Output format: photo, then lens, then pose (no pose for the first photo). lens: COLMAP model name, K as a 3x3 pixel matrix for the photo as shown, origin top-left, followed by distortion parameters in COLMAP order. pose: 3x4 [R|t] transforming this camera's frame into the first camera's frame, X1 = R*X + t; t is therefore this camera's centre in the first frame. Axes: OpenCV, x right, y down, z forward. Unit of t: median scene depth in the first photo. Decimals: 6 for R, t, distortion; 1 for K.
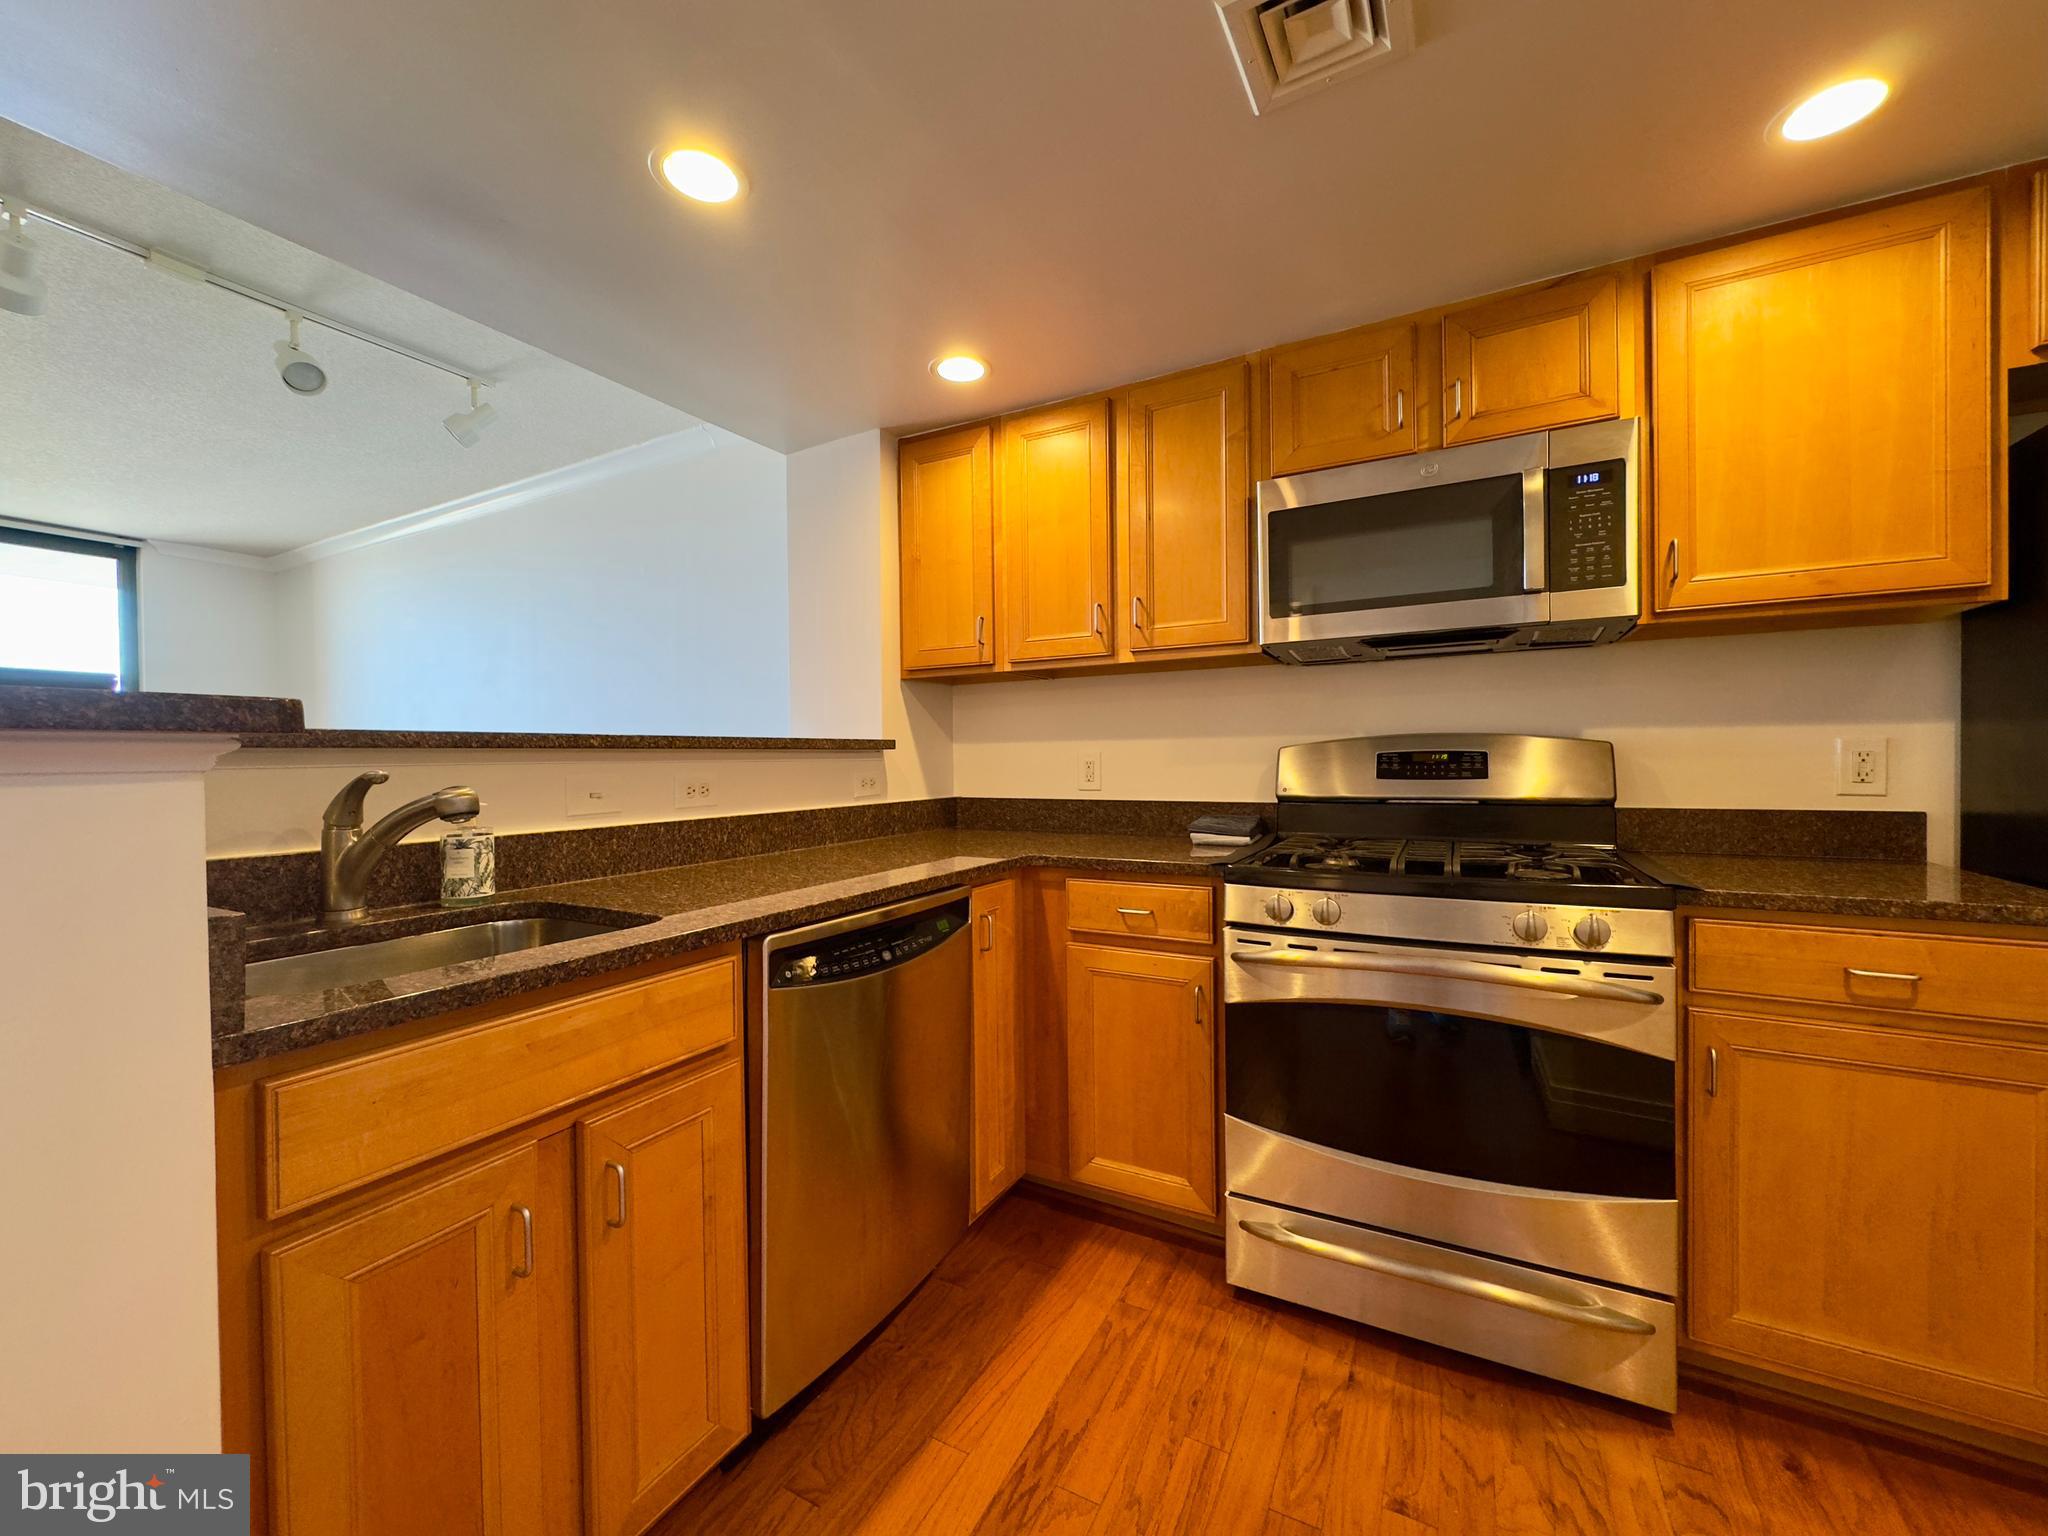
lens RADIAL K [[815.5, 0, 1024.3], [0, 815.5, 770.5], [0, 0, 1]] dist [-0.001939, 0.000383]
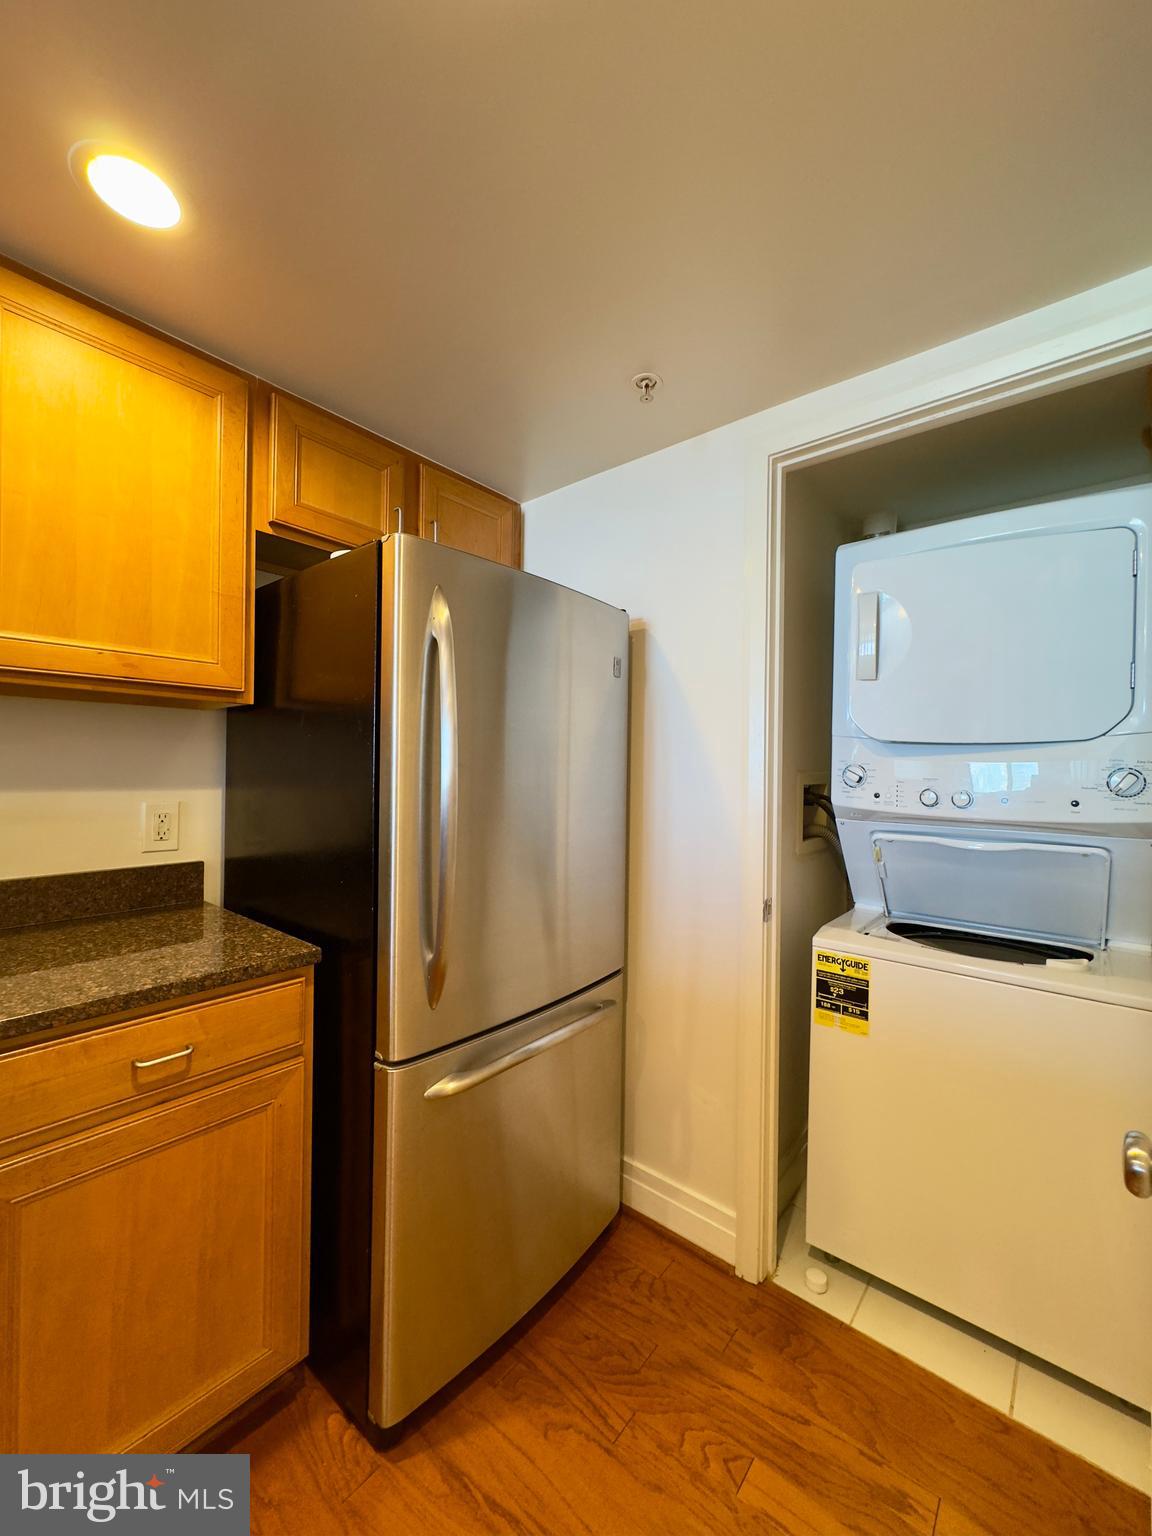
lens RADIAL K [[611.7, 0, 578.7], [0, 611.7, 768.7], [0, 0, 1]] dist [-0.001939, 0.000383]
pose [[0.193722, 0.013711, 0.980961, 0.314243], [-0.004542, 0.999904, -0.013079, -0.087509], [-0.981046, -0.001922, 0.193766, 0.268606]]
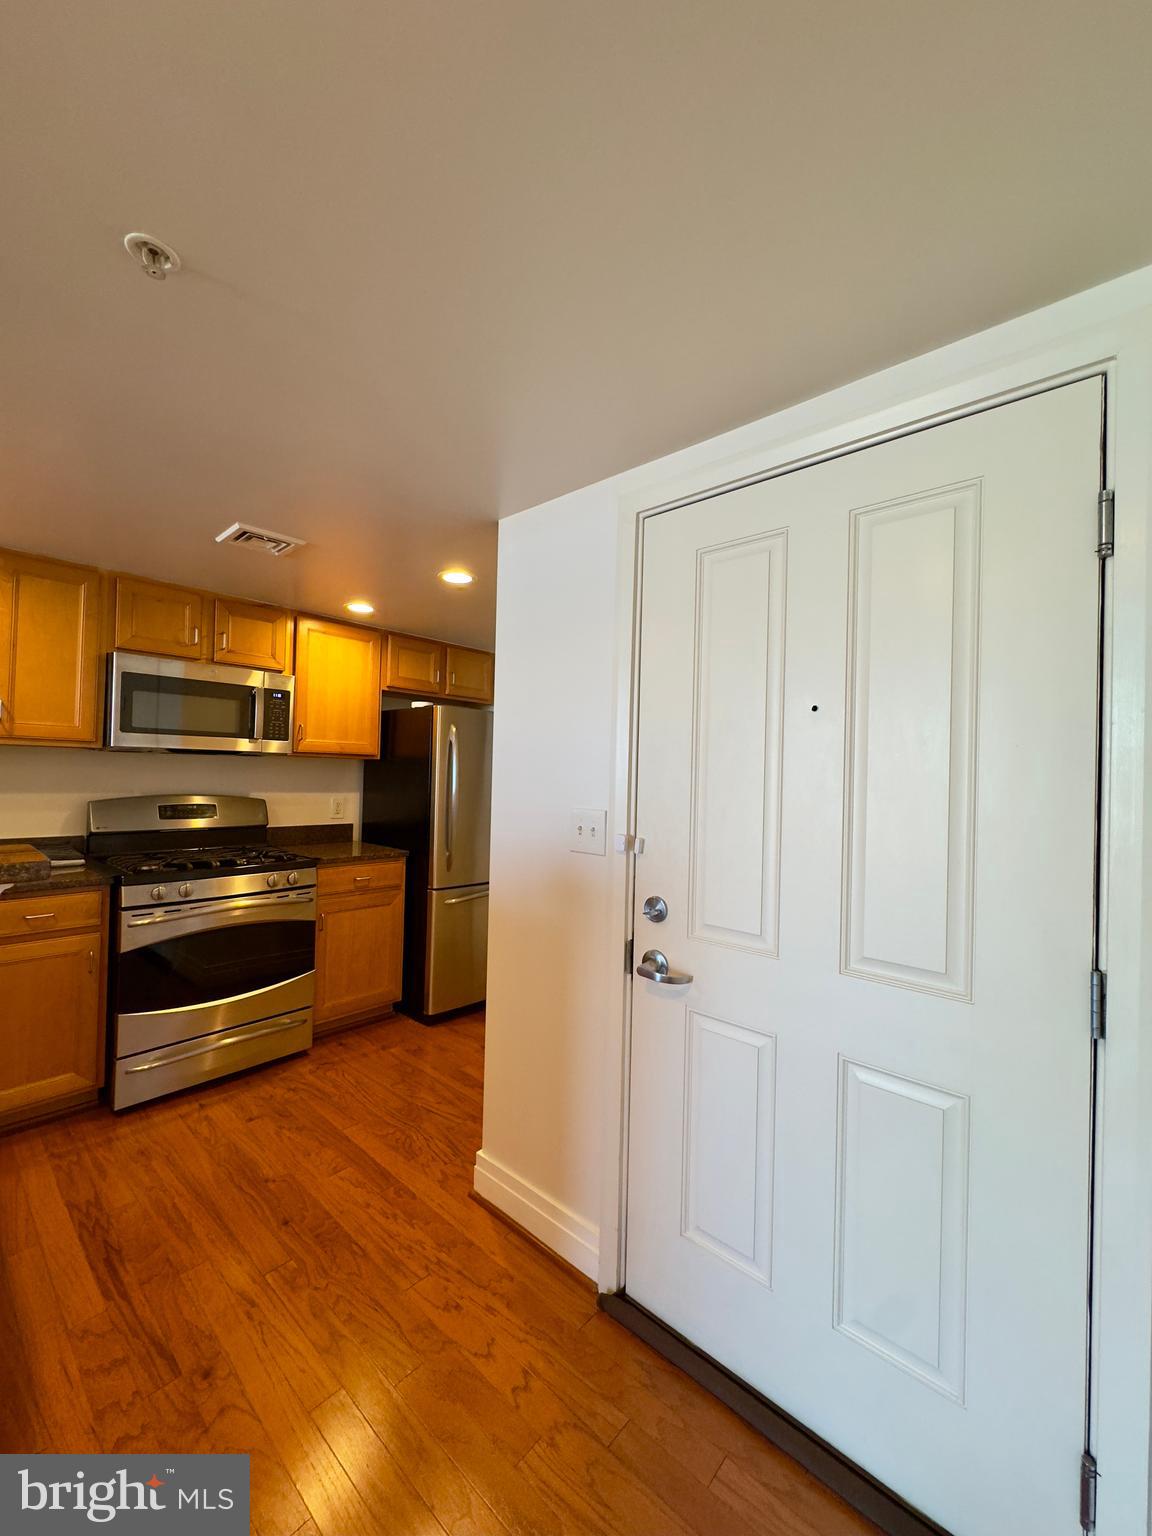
lens RADIAL K [[611.7, 0, 575.6], [0, 611.7, 759.2], [0, 0, 1]] dist [-0.001939, 0.000383]
pose [[0.233349, 0.040358, 0.971555, -0.916411], [-0.017355, 0.999152, -0.037336, -0.119309], [-0.972238, -0.008149, 0.233852, -0.315900]]
